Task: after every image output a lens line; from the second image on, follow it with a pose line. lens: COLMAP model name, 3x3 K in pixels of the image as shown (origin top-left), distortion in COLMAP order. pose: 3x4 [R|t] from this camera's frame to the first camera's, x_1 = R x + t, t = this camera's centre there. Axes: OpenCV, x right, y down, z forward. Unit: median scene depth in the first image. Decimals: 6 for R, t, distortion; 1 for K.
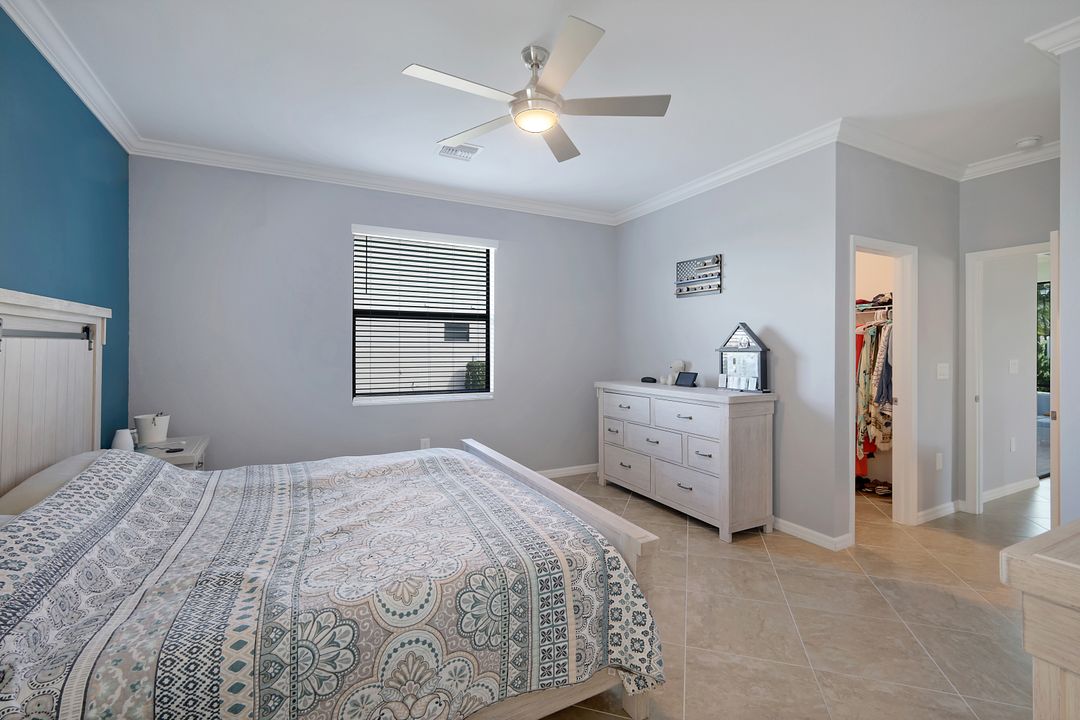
lens RADIAL K [[478.3, 0, 541.1], [0, 478.3, 351.9], [0, 0, 1]] dist [0.001165, 0.000501]
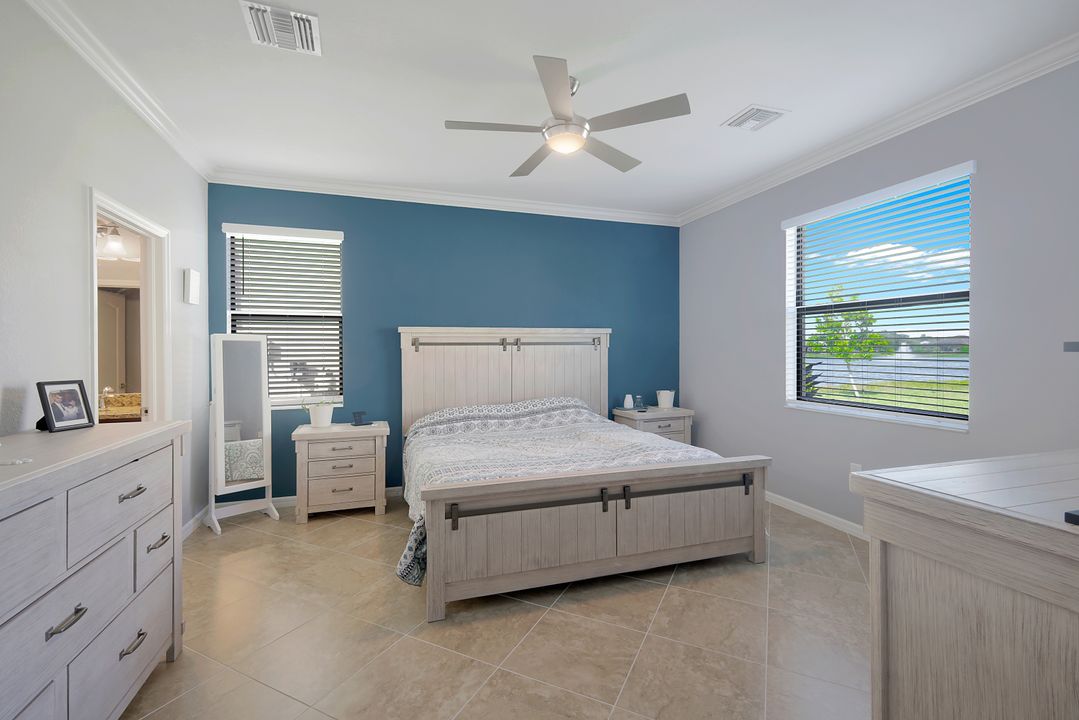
lens RADIAL K [[482.5, 0, 541.1], [0, 482.5, 355.2], [0, 0, 1]] dist [0.003286, 0.000612]
pose [[-0.154836, 0.013365, -0.987850, 1.882927], [-0.006329, 0.999875, 0.014520, -0.020778], [0.987920, 0.008500, -0.154732, 1.893756]]
